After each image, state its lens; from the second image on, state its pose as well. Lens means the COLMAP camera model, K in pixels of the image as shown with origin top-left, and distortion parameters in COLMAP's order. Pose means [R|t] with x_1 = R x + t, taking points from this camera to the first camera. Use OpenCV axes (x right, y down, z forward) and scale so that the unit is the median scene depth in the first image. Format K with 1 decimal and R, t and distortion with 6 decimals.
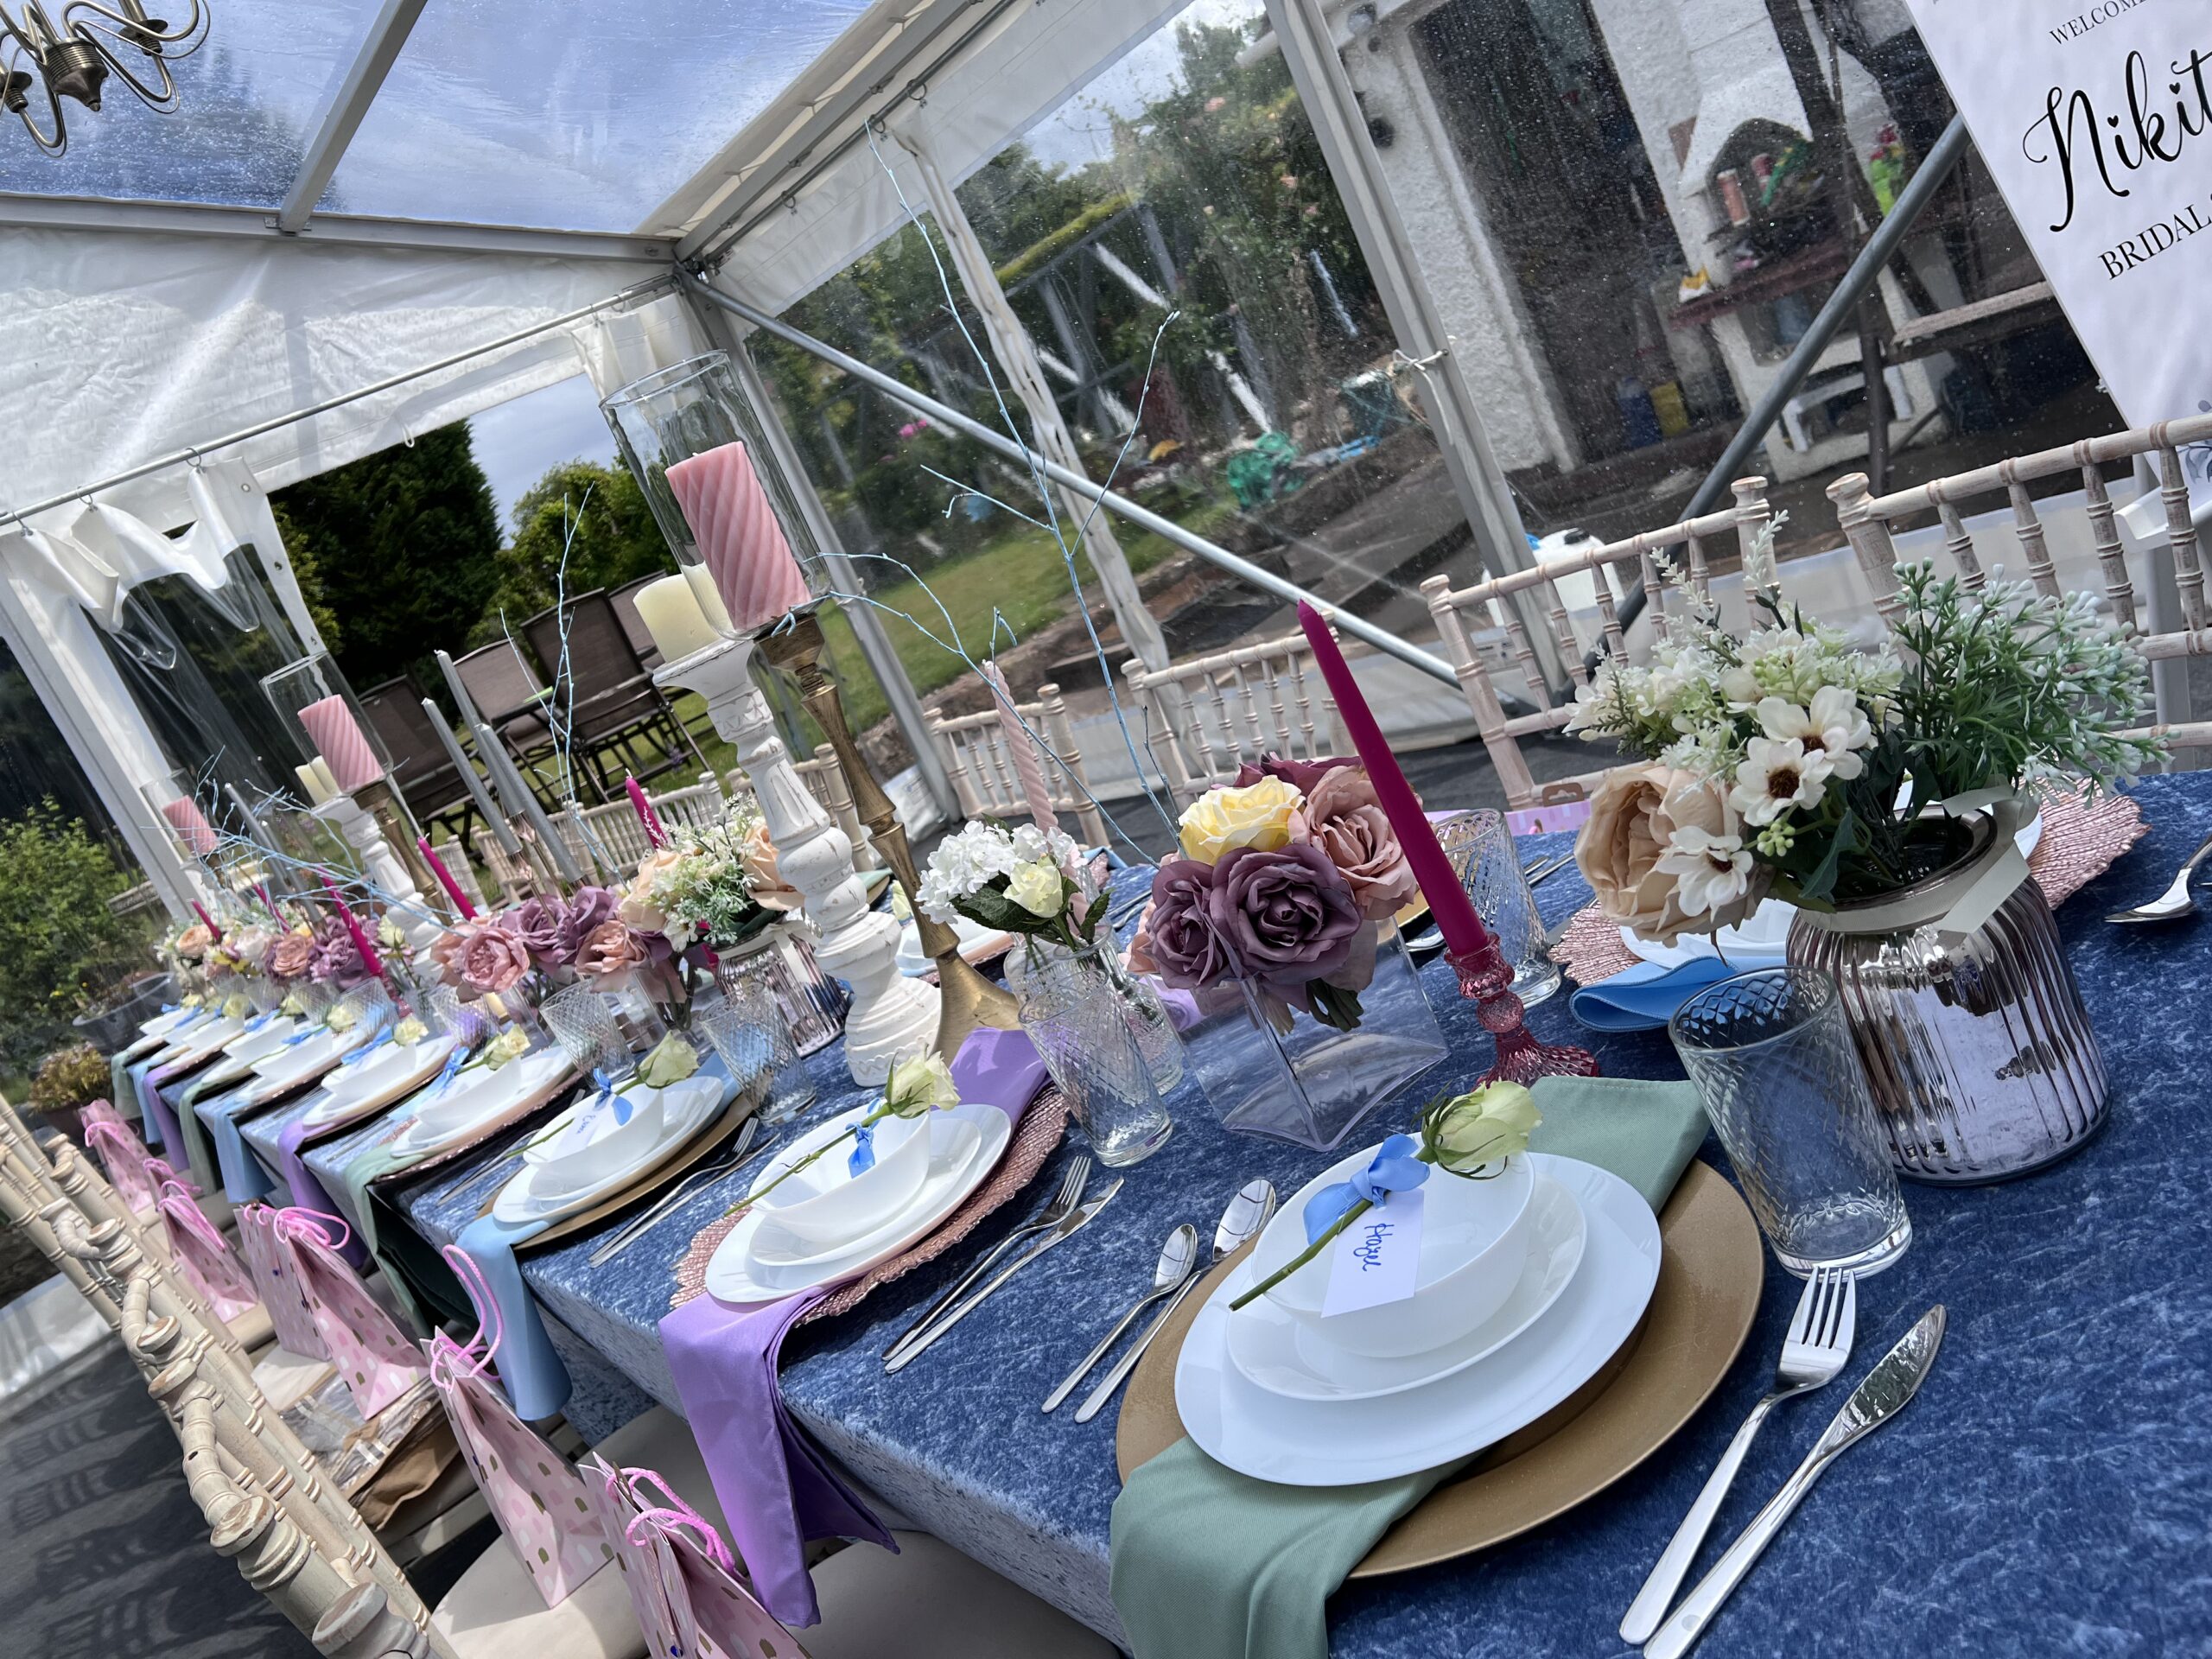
lens RADIAL K [[1650.6, 0, 1106.0], [0, 1650.6, 829.5], [0, 0, 1]] dist [0.072838, -0.088321]
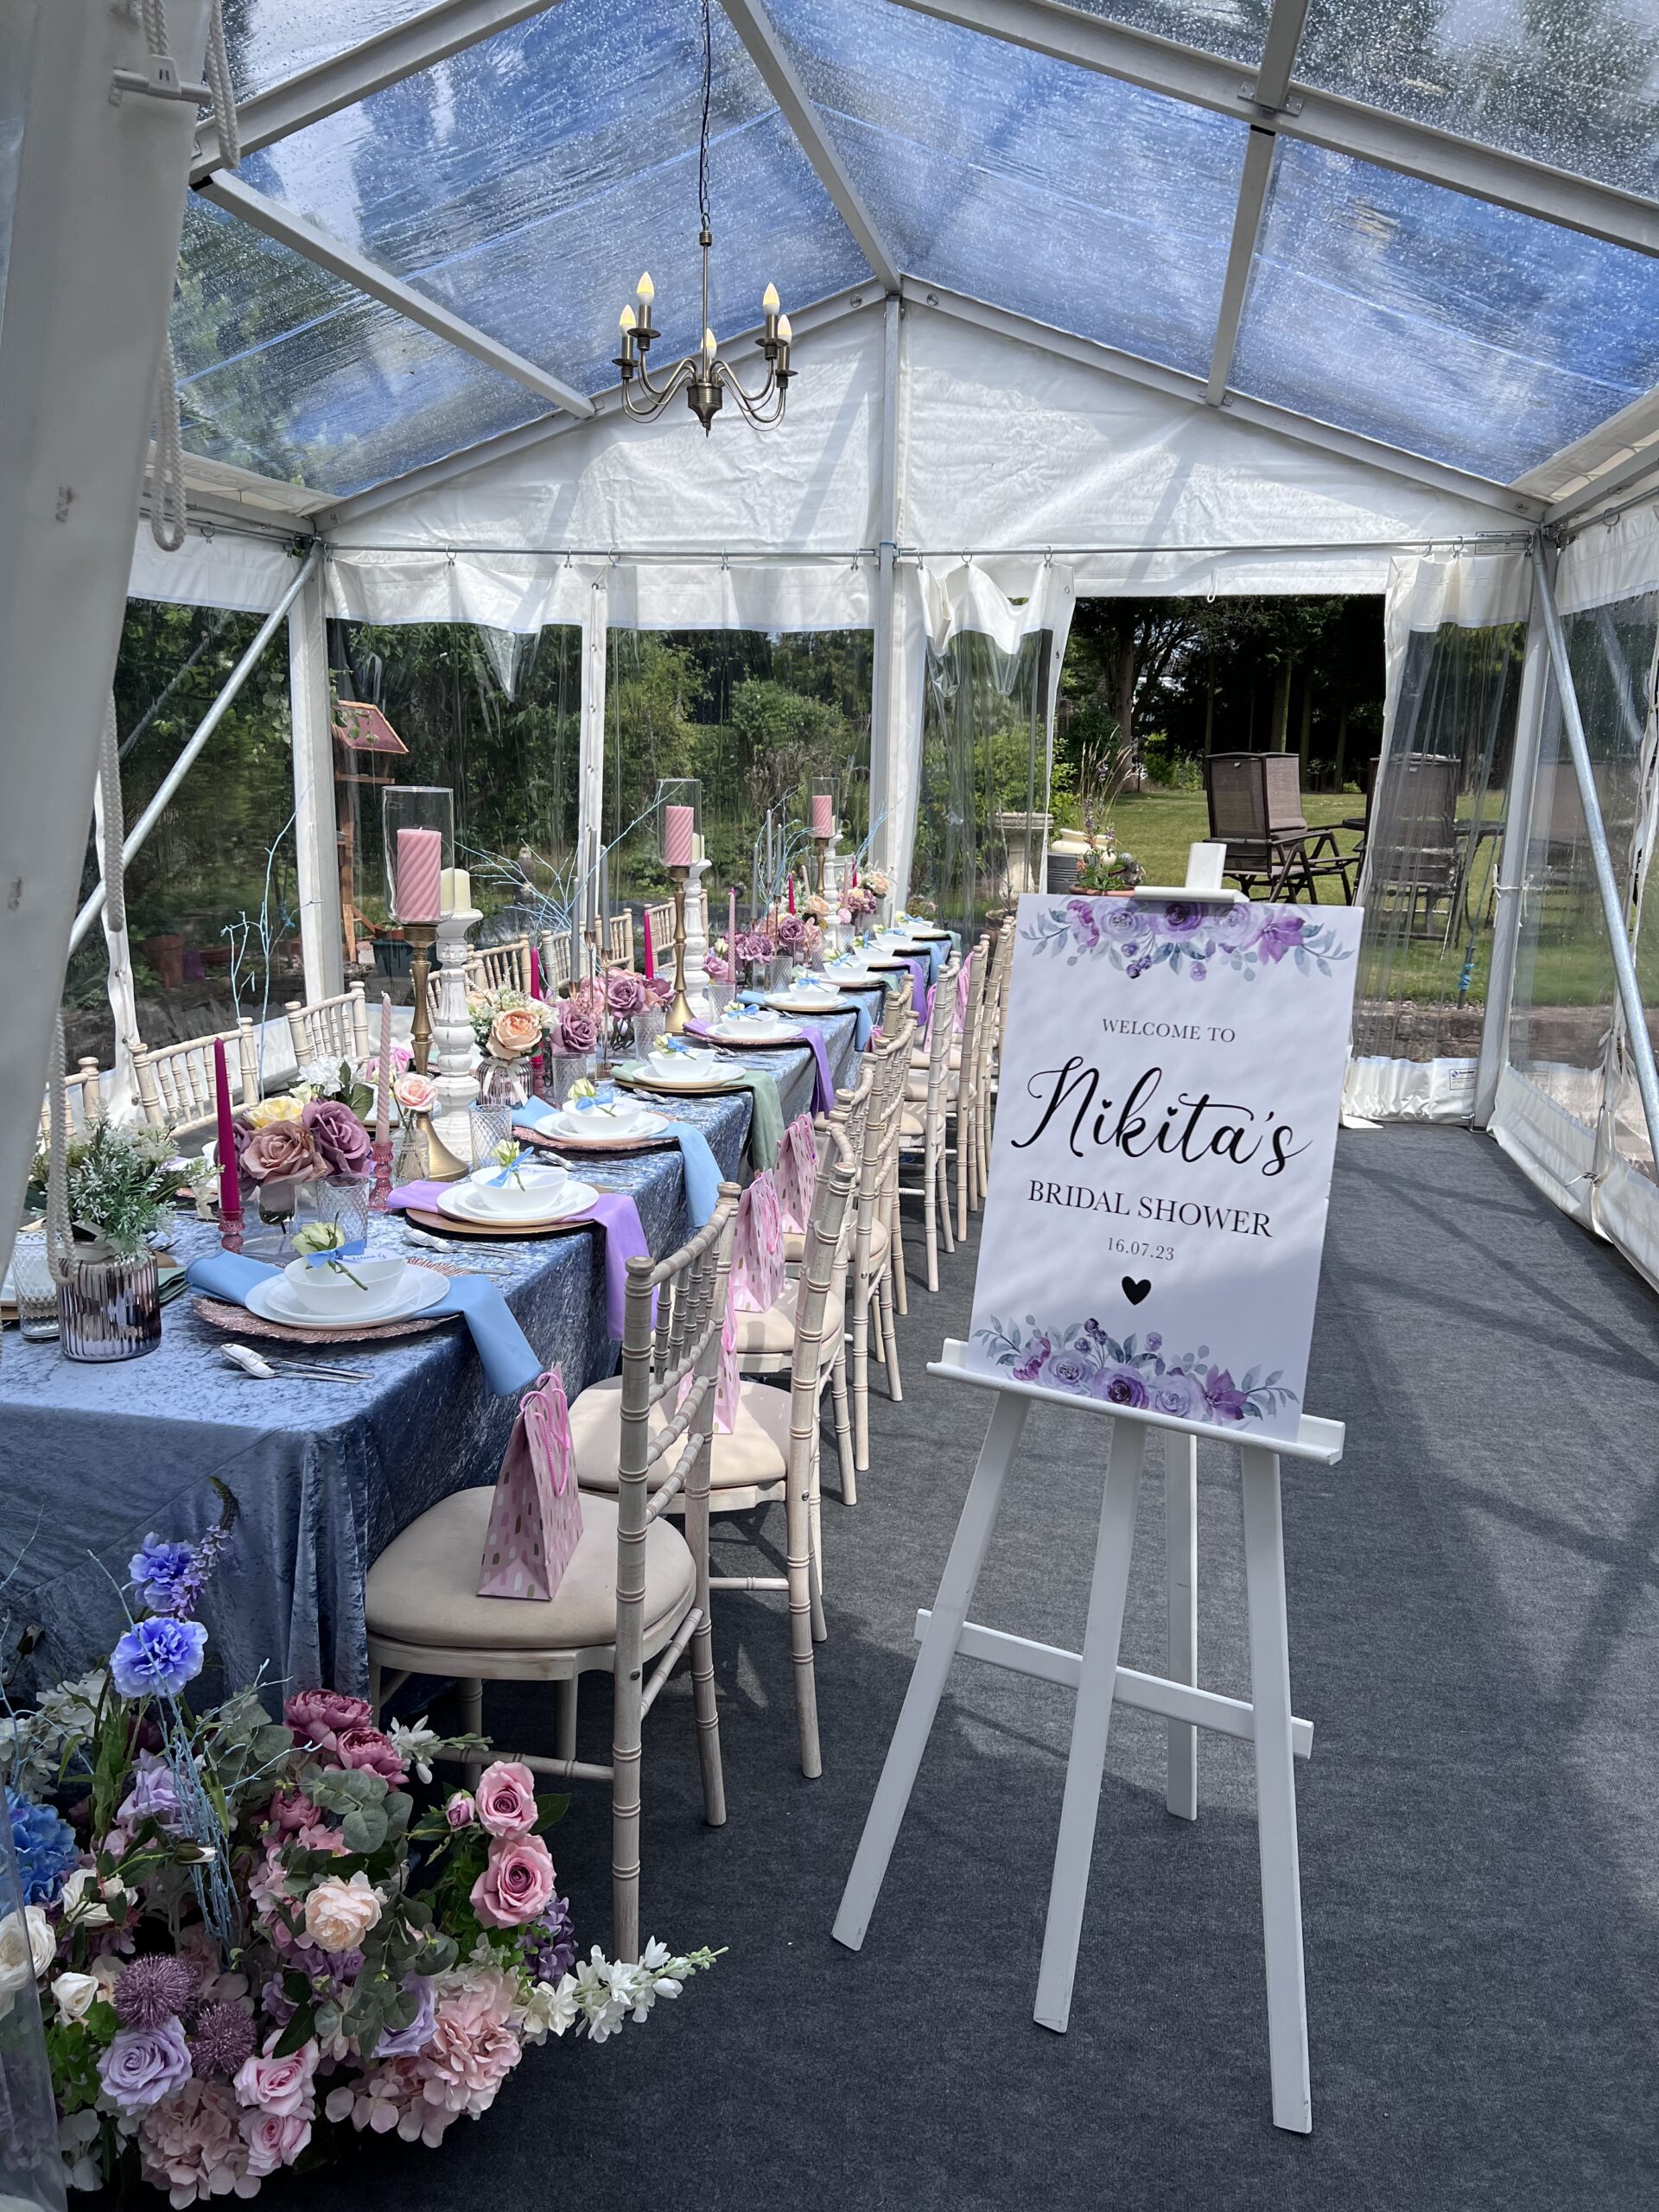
lens RADIAL K [[1650.6, 0, 829.5], [0, 1650.6, 1106.0], [0, 0, 1]] dist [0.072838, -0.088321]
pose [[0.571953, 0.565556, -0.594152, 1.226853], [-0.465887, 0.820127, 0.332175, -0.739370], [0.675144, 0.086819, 0.732559, -0.073295]]
